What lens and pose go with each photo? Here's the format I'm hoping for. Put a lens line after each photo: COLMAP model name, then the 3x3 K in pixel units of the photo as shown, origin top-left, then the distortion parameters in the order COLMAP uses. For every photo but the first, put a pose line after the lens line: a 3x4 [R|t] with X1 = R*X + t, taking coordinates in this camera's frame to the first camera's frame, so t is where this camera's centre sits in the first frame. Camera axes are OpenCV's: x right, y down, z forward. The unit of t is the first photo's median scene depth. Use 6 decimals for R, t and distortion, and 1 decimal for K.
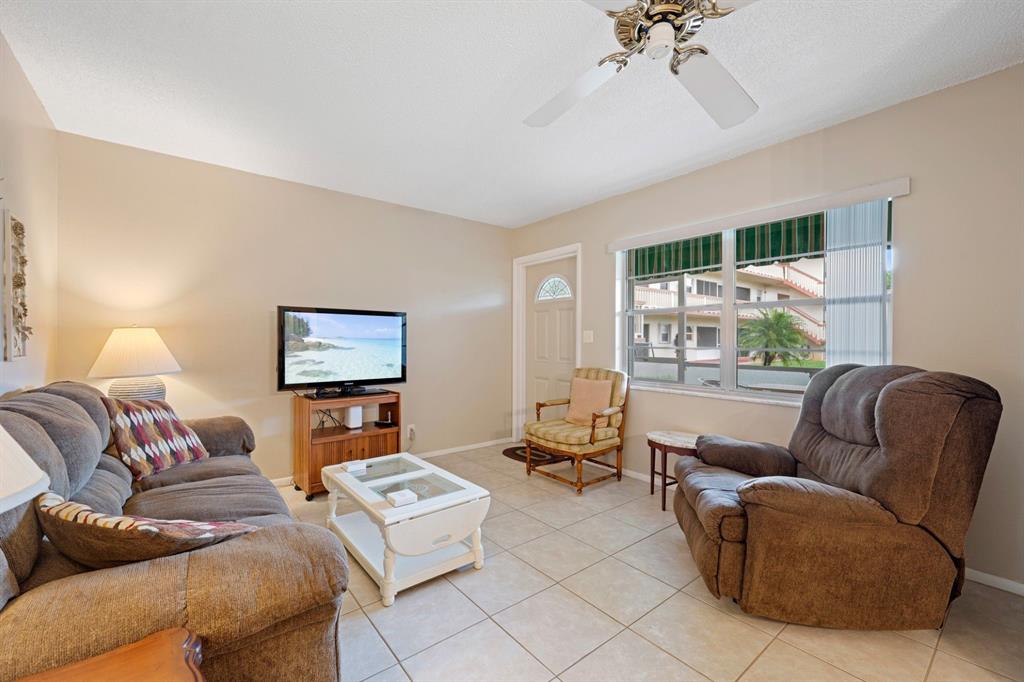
lens RADIAL K [[424.5, 0, 511.3], [0, 424.5, 341.7], [0, 0, 1]] dist [-0.001487, 0.000765]
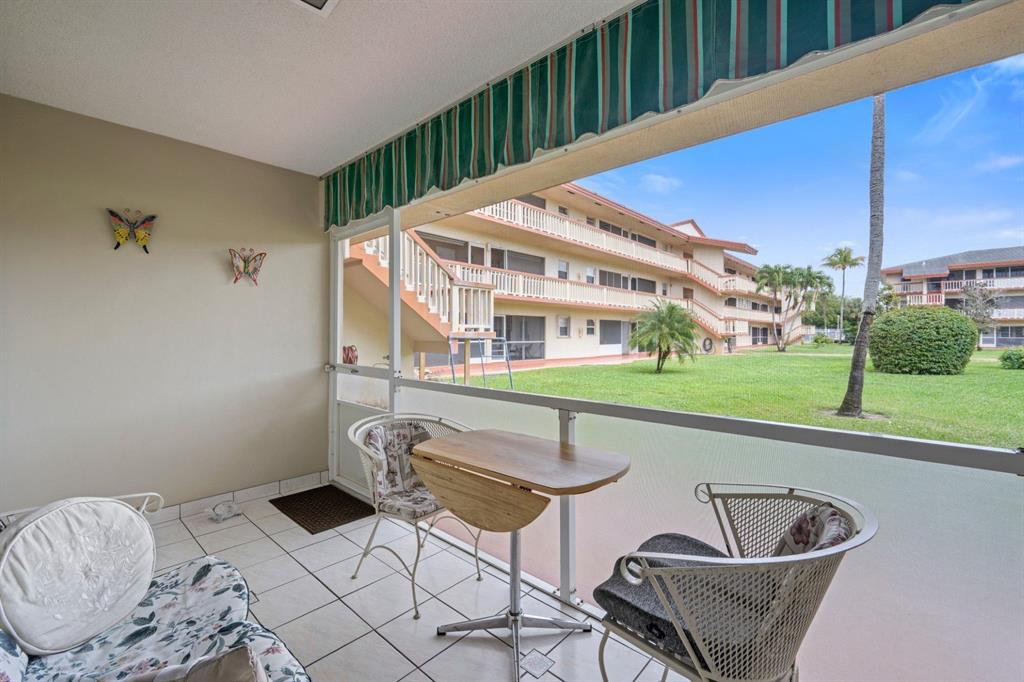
lens RADIAL K [[424.5, 0, 511.9], [0, 424.5, 337.6], [0, 0, 1]] dist [-0.001487, 0.000765]
pose [[0.988494, 0.000920, 0.151258, 0.762772], [-0.001807, 0.999982, 0.005728, -0.006957], [-0.151250, -0.005935, 0.988478, 0.726904]]
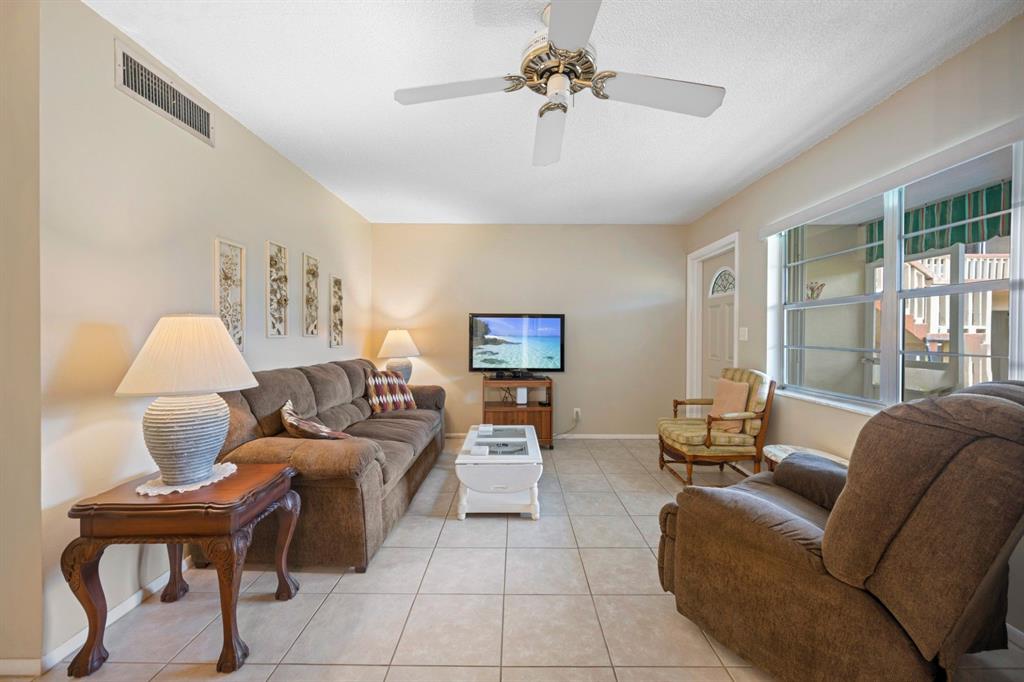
lens RADIAL K [[401.5, 0, 512.4], [0, 401.5, 337.7], [0, 0, 1]] dist [0.001838, 0.000257]
pose [[0.775525, 0.004856, -0.631298, 0.413270], [-0.002177, 0.999985, 0.005018, -0.008587], [0.631313, -0.002517, 0.775524, 0.020557]]
